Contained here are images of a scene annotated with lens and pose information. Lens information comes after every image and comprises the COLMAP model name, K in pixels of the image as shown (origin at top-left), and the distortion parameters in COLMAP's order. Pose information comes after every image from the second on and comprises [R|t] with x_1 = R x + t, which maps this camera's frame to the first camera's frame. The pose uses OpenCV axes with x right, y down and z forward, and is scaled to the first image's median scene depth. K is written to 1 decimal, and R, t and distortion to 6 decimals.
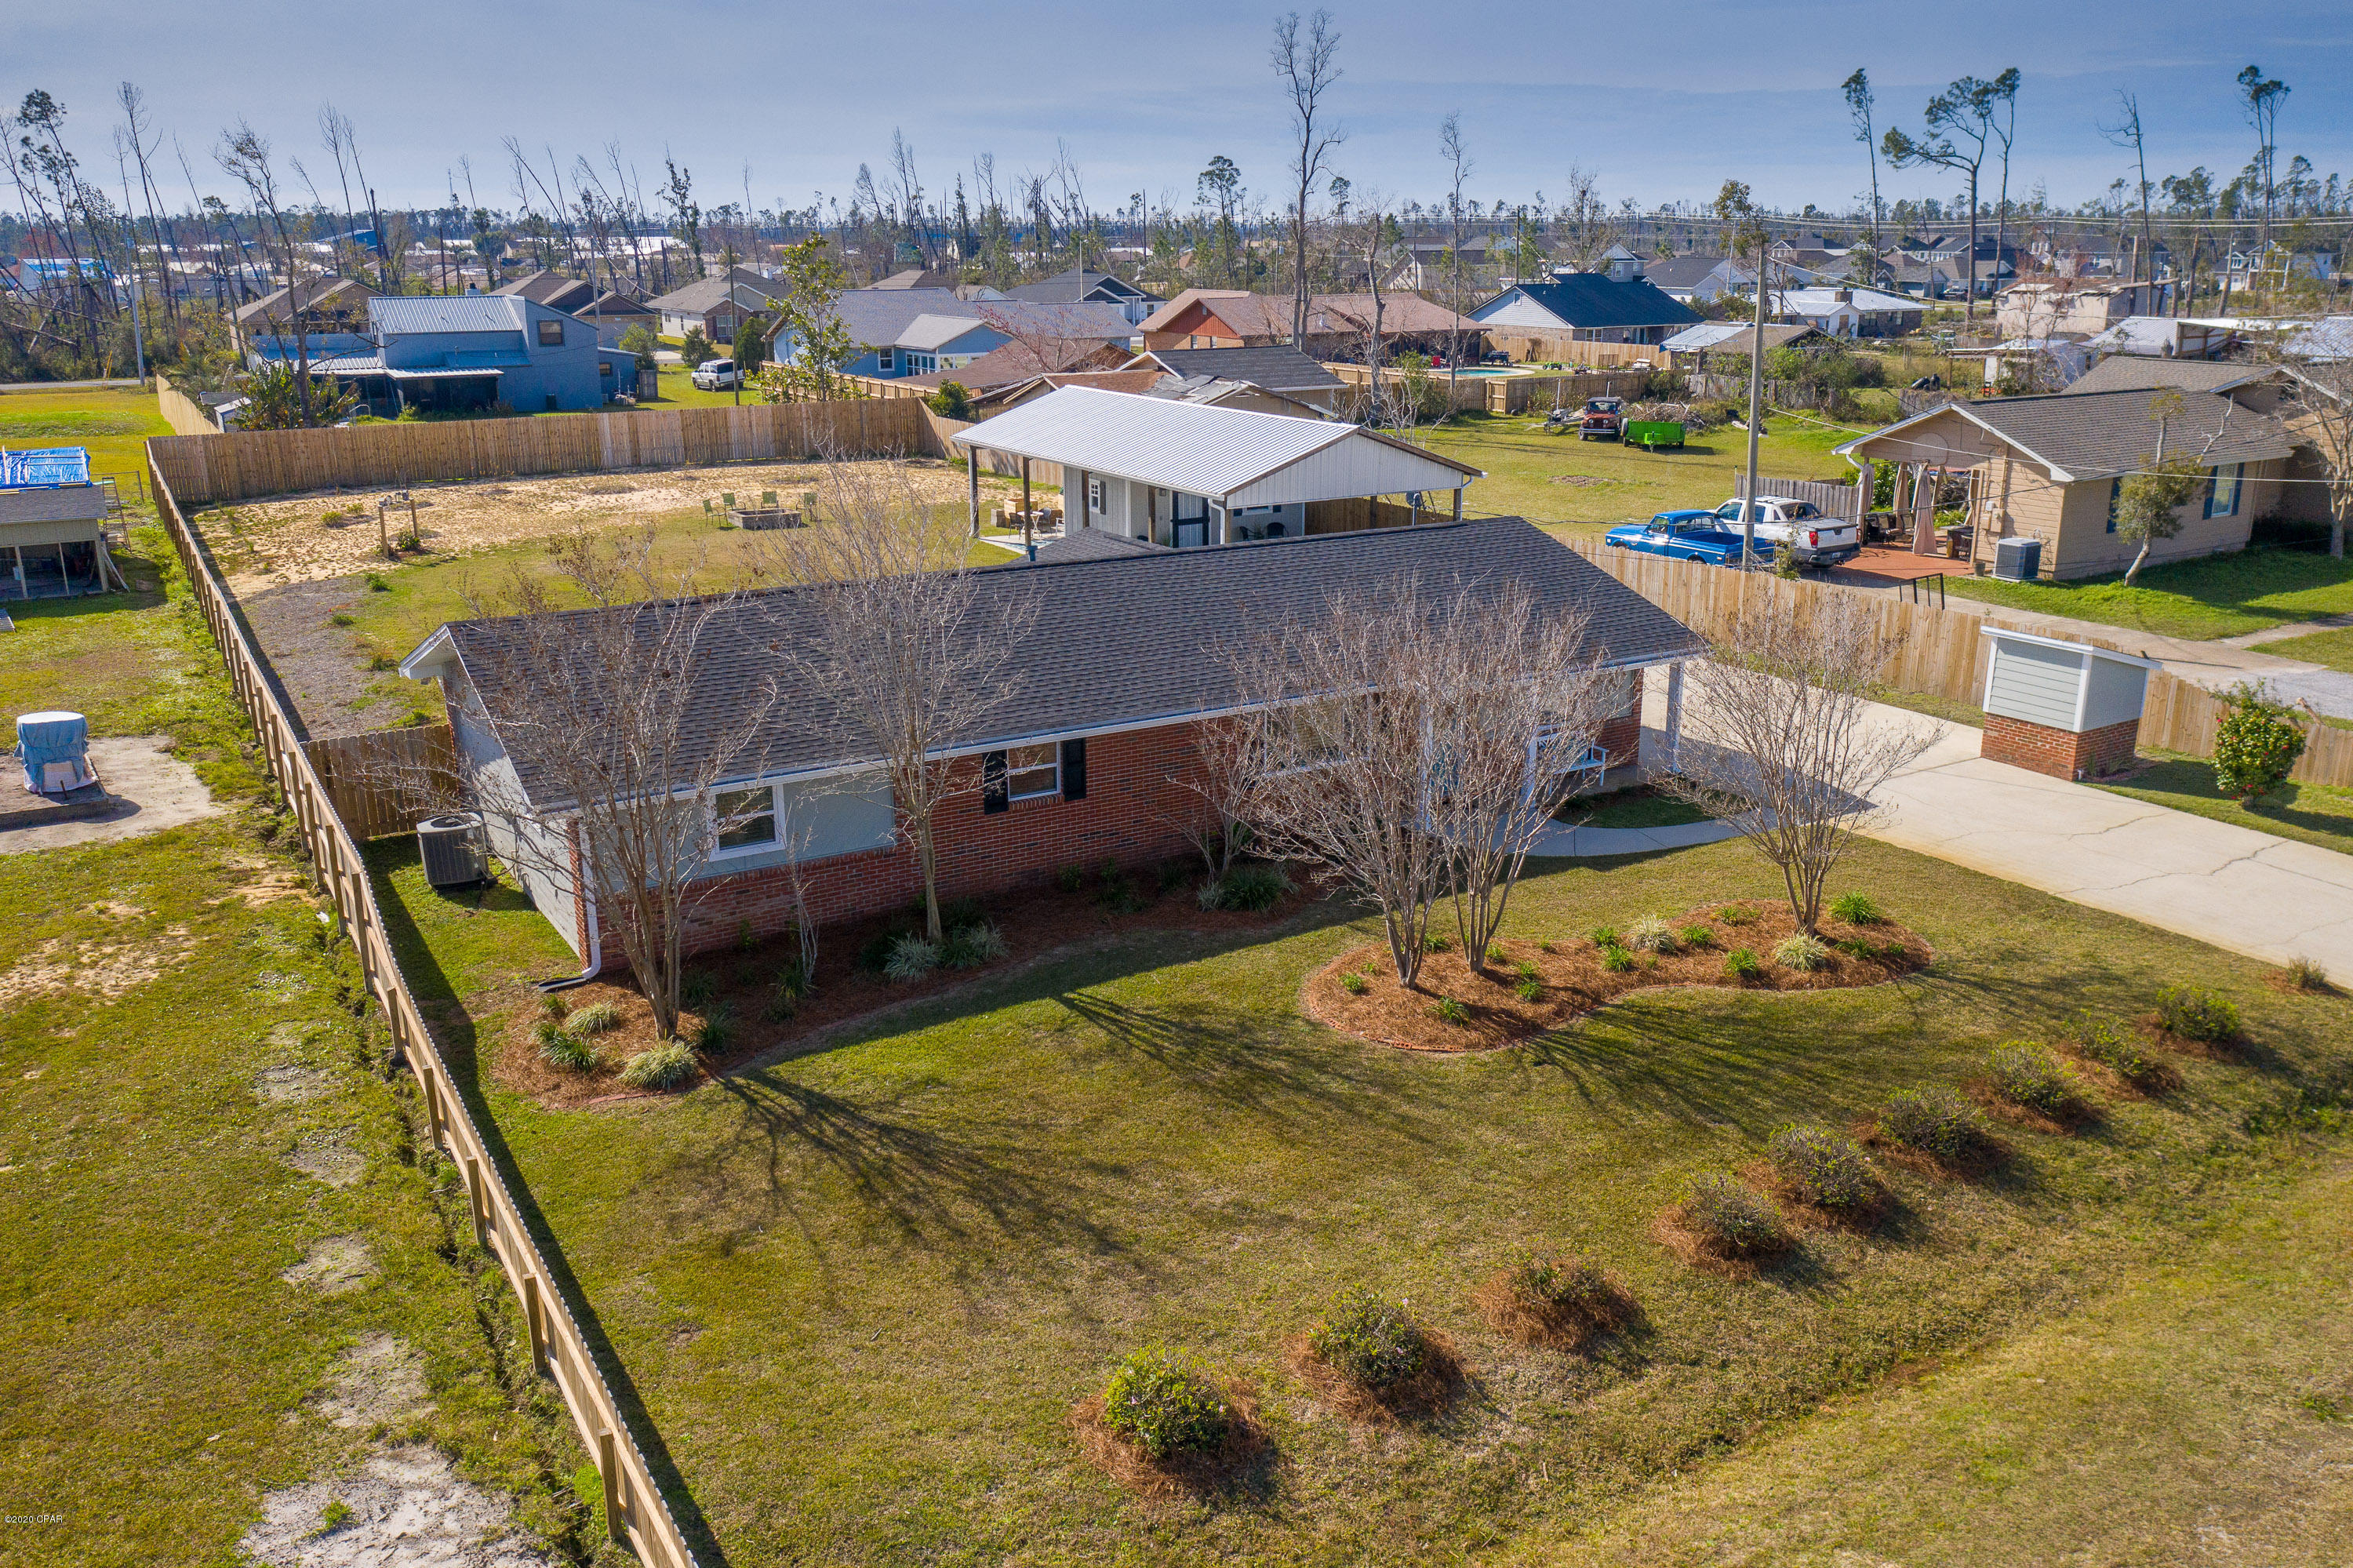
lens RADIAL K [[1823.2, 0, 1176.5], [0, 1823.2, 784.0], [0, 0, 1]] dist [-0.034946, 0.007504]
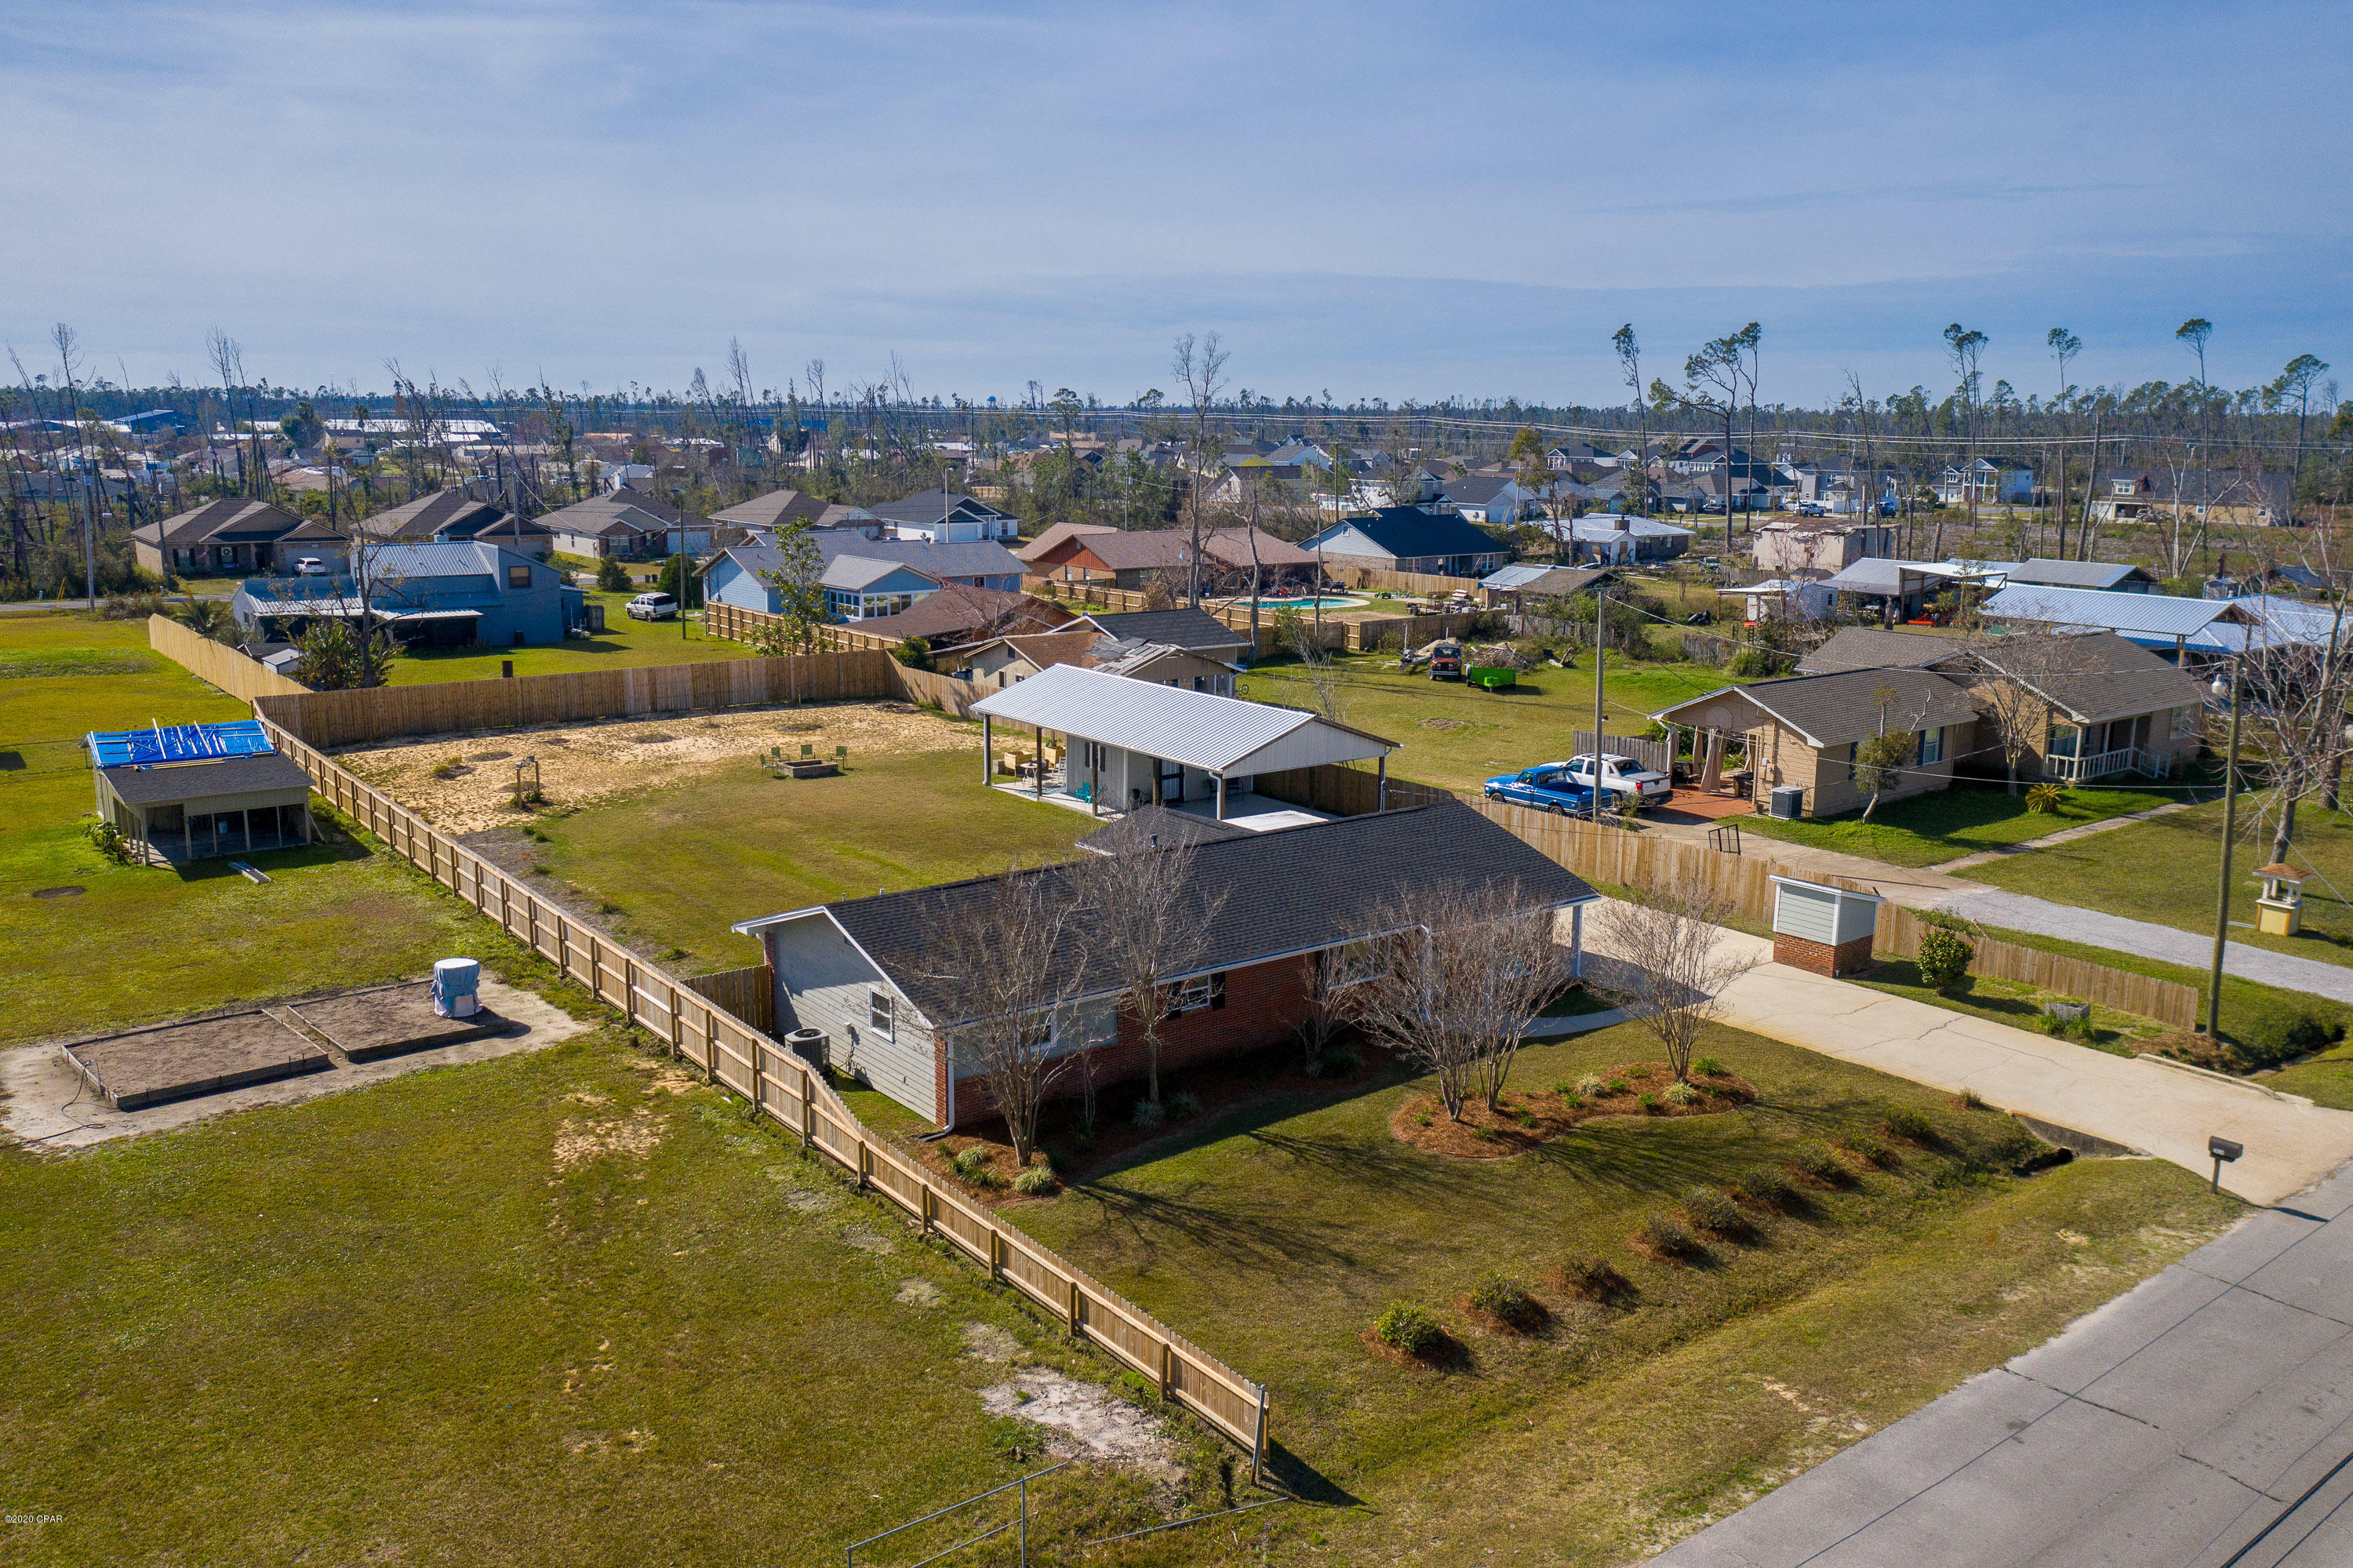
lens RADIAL K [[1816.1, 0, 1176.5], [0, 1816.1, 784.0], [0, 0, 1]] dist [-0.020020, 0.004632]
pose [[0.993567, -0.009275, 0.112868, -0.224103], [0.019676, 0.995621, -0.091384, -0.035267], [-0.111526, 0.093017, 0.989399, -0.462520]]
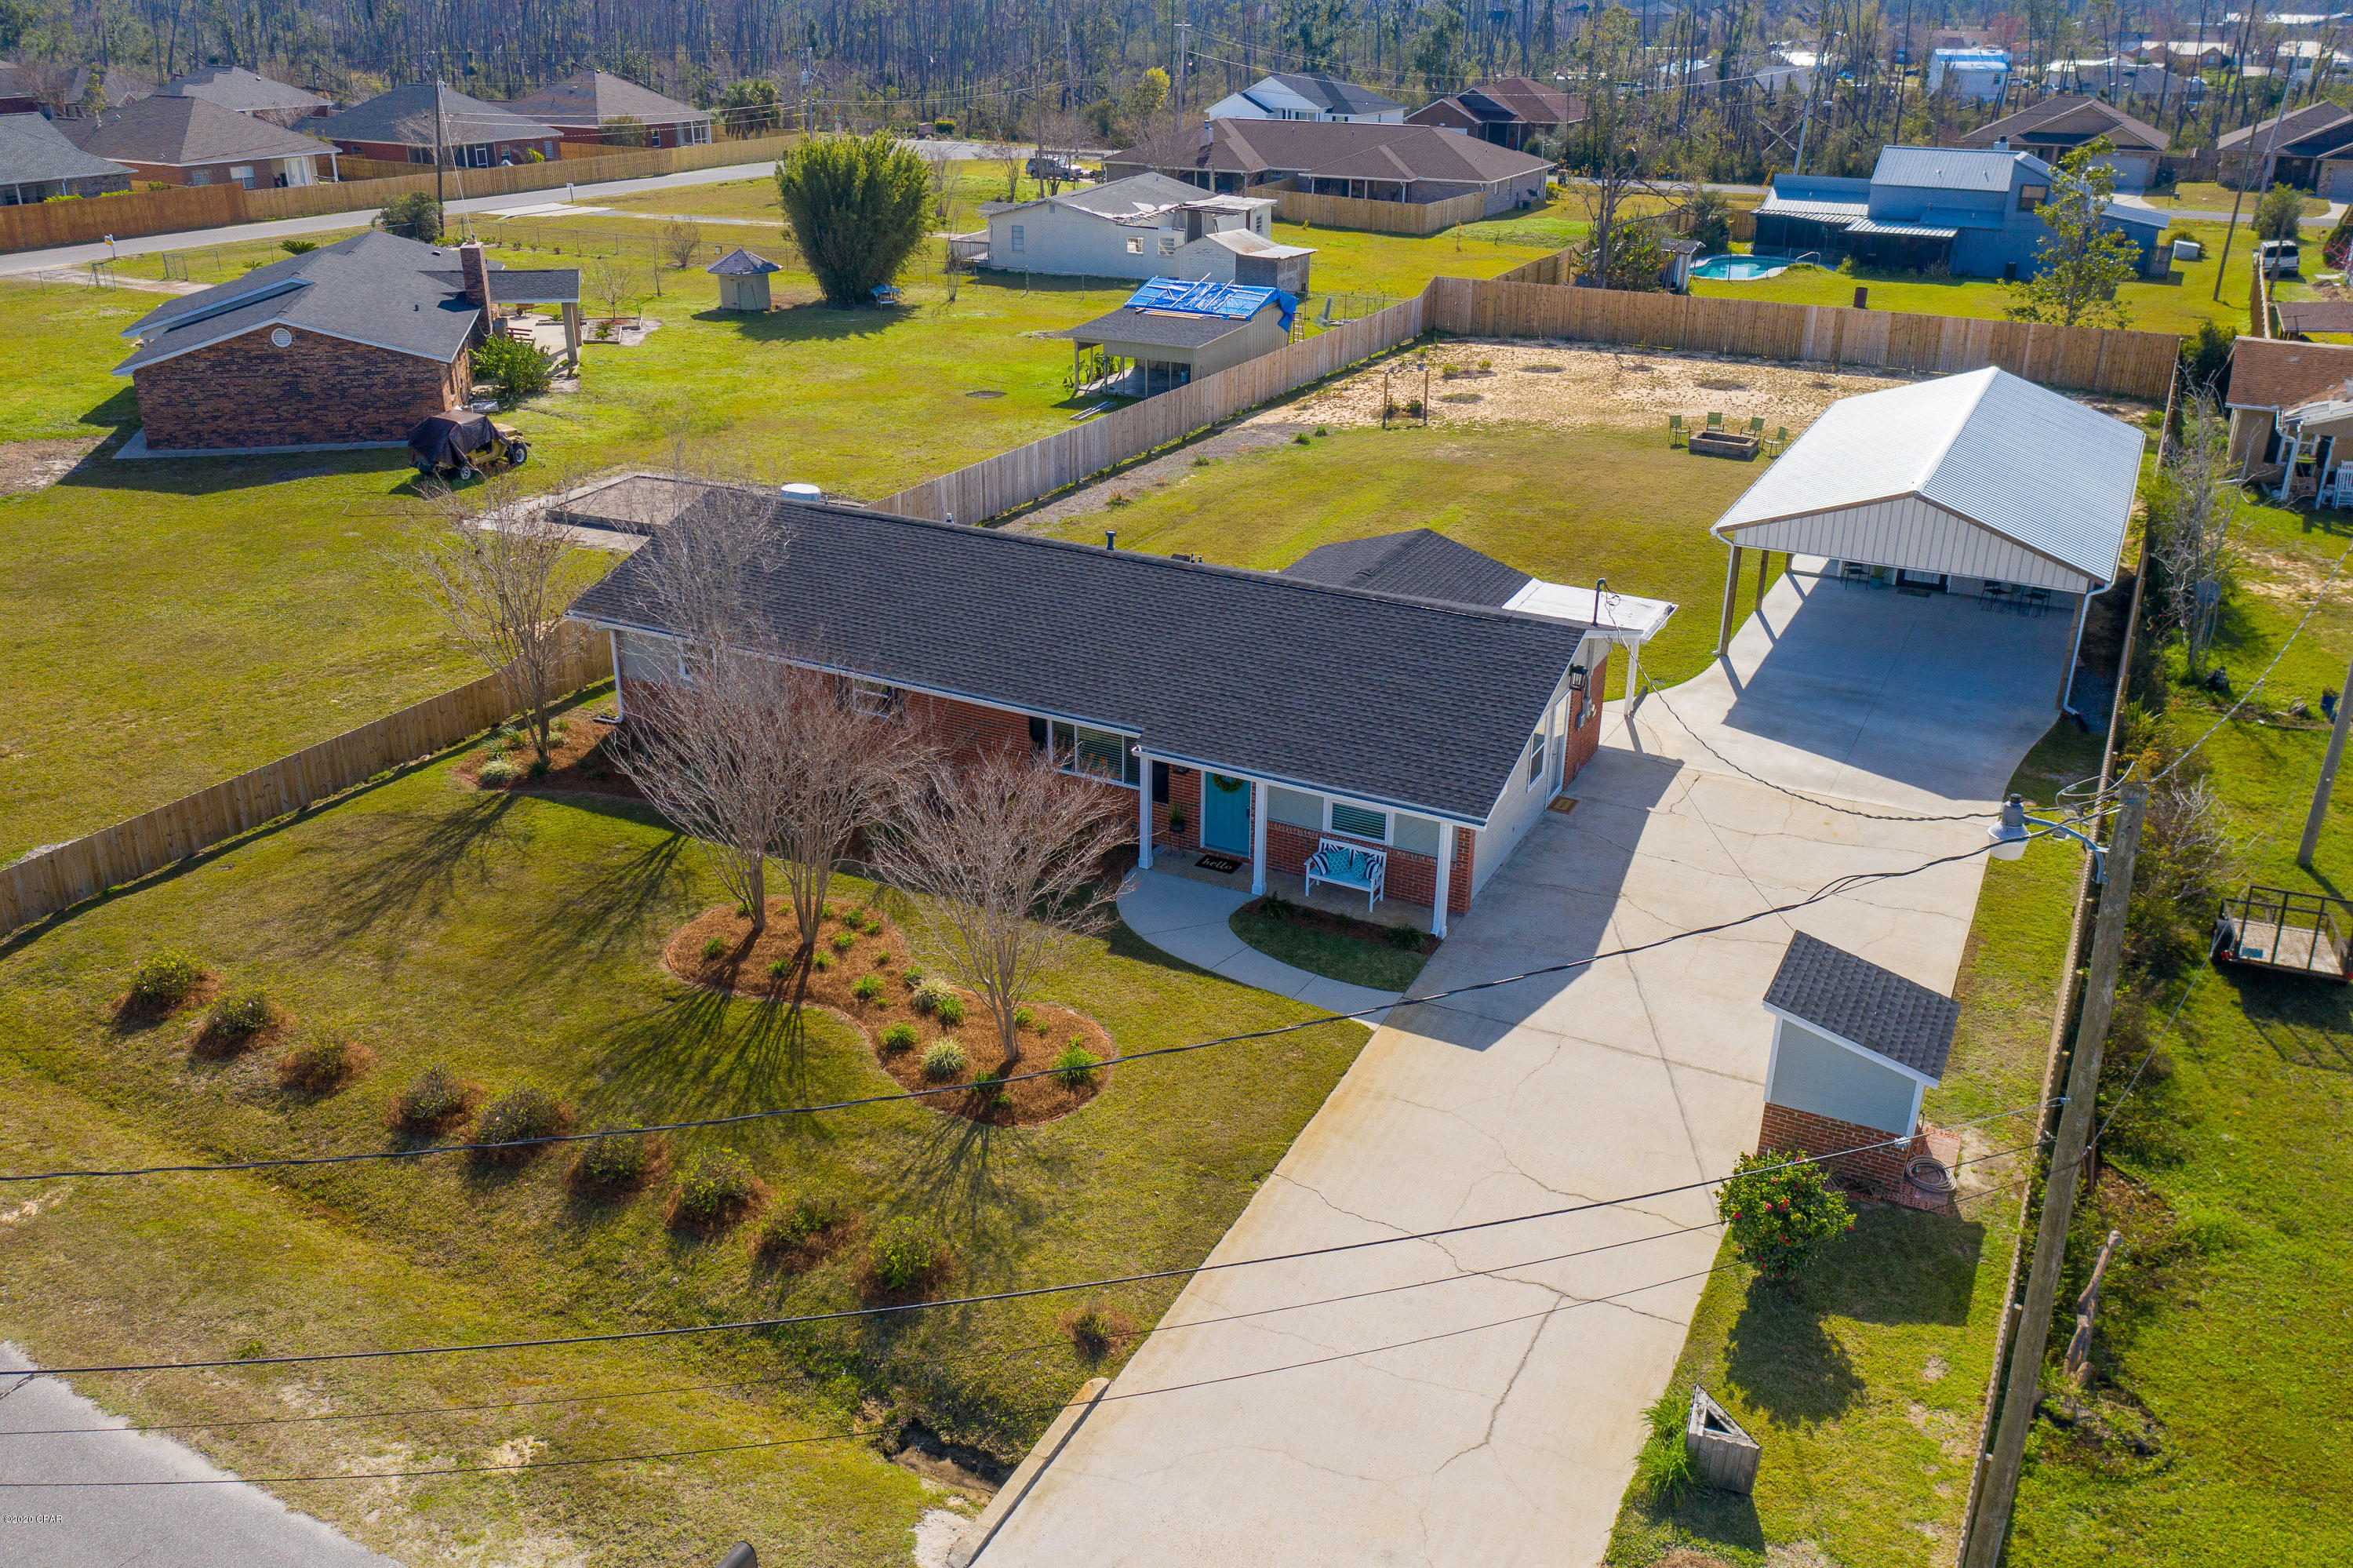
lens RADIAL K [[1877.9, 0, 1177.4], [0, 1877.9, 744.3], [0, 0, 1]] dist [-0.028384, 0.000013]
pose [[0.517132, 0.327973, -0.790575, 0.934208], [-0.253798, 0.940887, 0.224316, -0.277939], [0.817411, 0.084645, 0.569802, 0.343736]]
